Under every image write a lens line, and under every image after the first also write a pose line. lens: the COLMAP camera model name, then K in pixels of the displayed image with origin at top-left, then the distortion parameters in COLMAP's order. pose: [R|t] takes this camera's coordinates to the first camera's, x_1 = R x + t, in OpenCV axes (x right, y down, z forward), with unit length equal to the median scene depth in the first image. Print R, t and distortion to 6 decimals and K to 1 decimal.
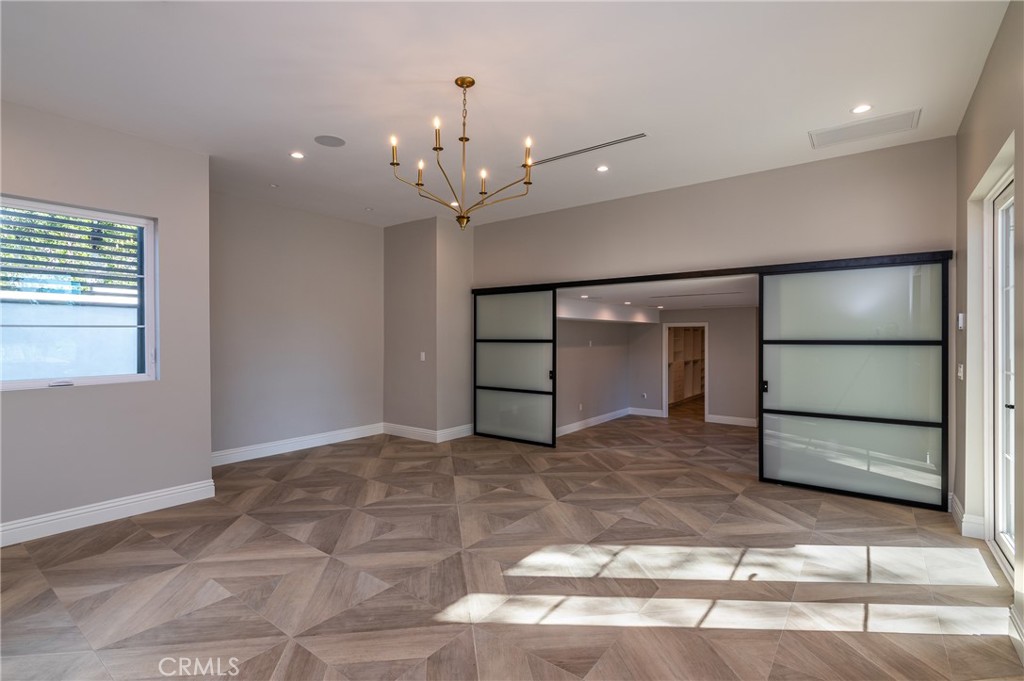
lens RADIAL K [[471.5, 0, 497.2], [0, 471.5, 337.7], [0, 0, 1]] dist [0.001812, 0.000086]
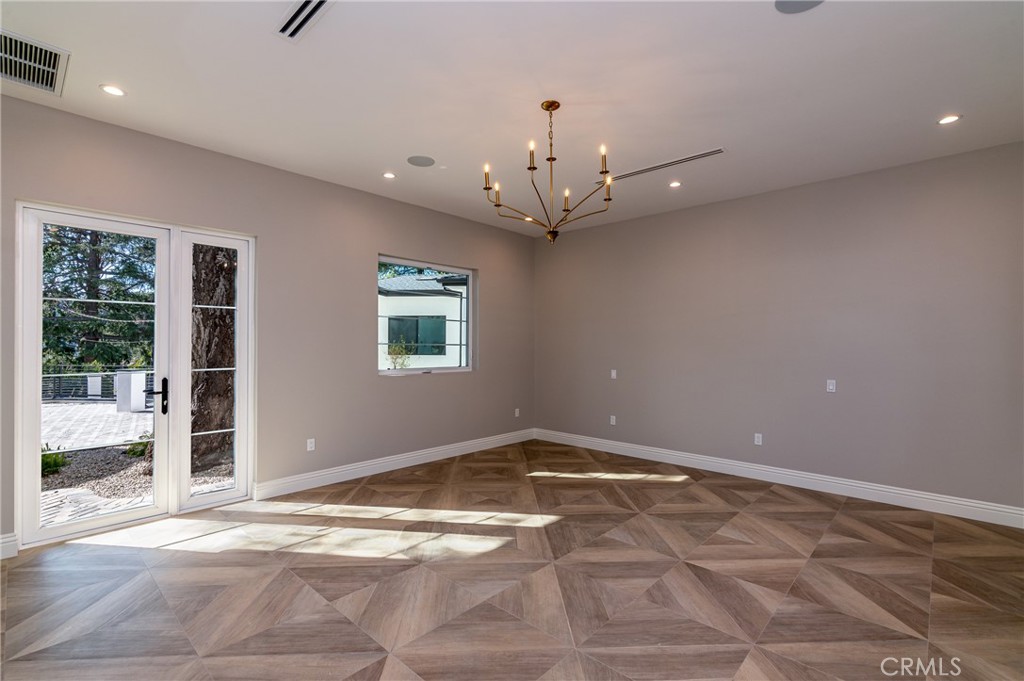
lens RADIAL K [[464.0, 0, 512.0], [0, 464.0, 340.5], [0, 0, 1]] dist [0.002905, 0.000191]
pose [[-0.995965, -0.002163, 0.089721, -0.073414], [-0.003104, 0.999942, -0.010352, 0.000813], [-0.089694, -0.010588, -0.995913, 1.942312]]
